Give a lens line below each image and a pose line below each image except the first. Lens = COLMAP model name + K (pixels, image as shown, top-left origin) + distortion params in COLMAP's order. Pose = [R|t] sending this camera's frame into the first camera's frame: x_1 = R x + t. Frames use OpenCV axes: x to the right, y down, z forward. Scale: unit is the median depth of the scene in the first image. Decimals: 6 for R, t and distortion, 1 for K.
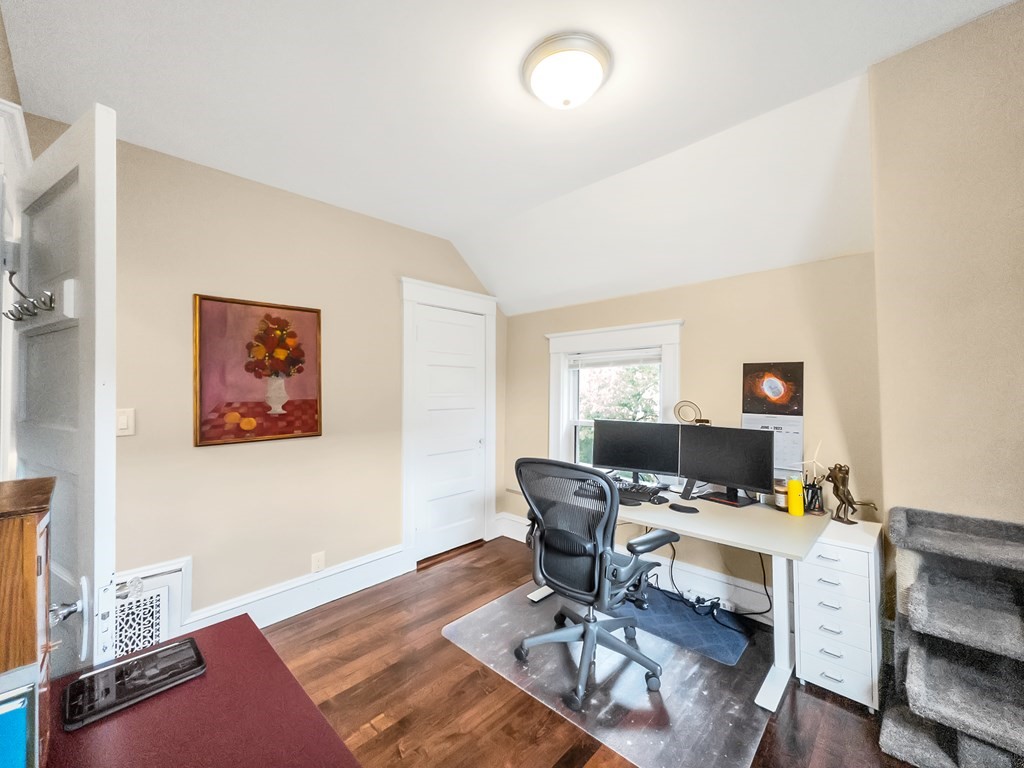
lens RADIAL K [[408.1, 0, 511.0], [0, 408.1, 388.7], [0, 0, 1]] dist [0.000440, 0.000065]
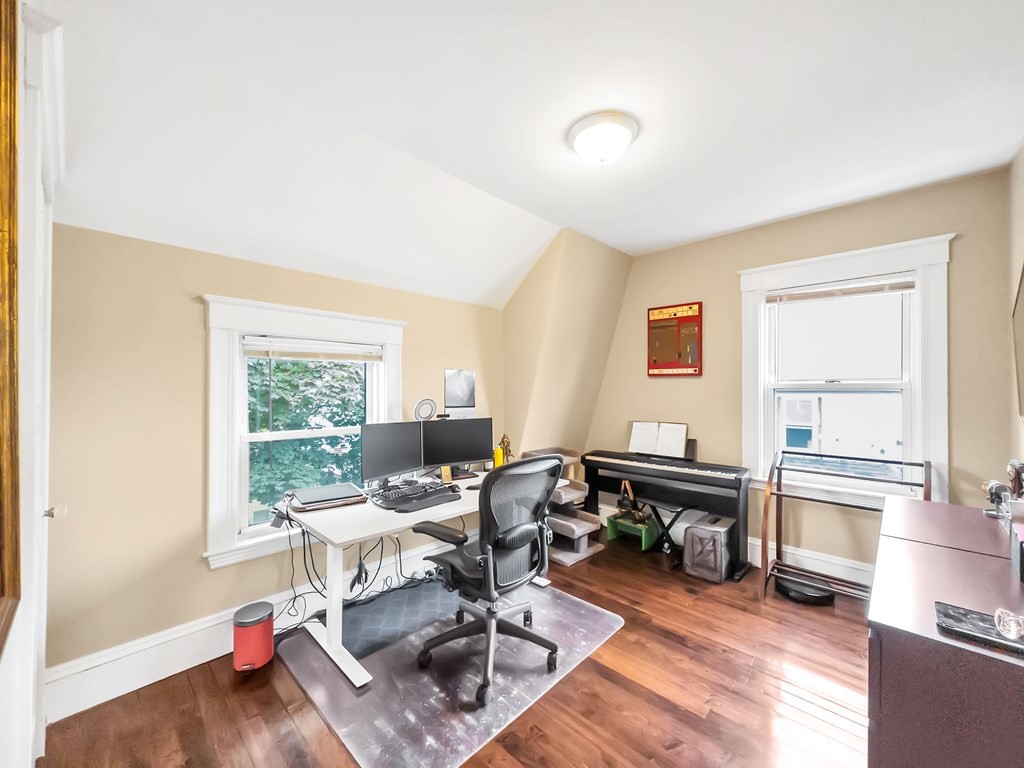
lens RADIAL K [[408.1, 0, 511.0], [0, 408.1, 388.7], [0, 0, 1]] dist [0.000440, 0.000065]
pose [[0.000627, 0.005459, 0.999985, -0.721464], [-0.006010, 0.999967, -0.005455, 0.005865], [-0.999982, -0.006006, 0.000660, 0.818570]]
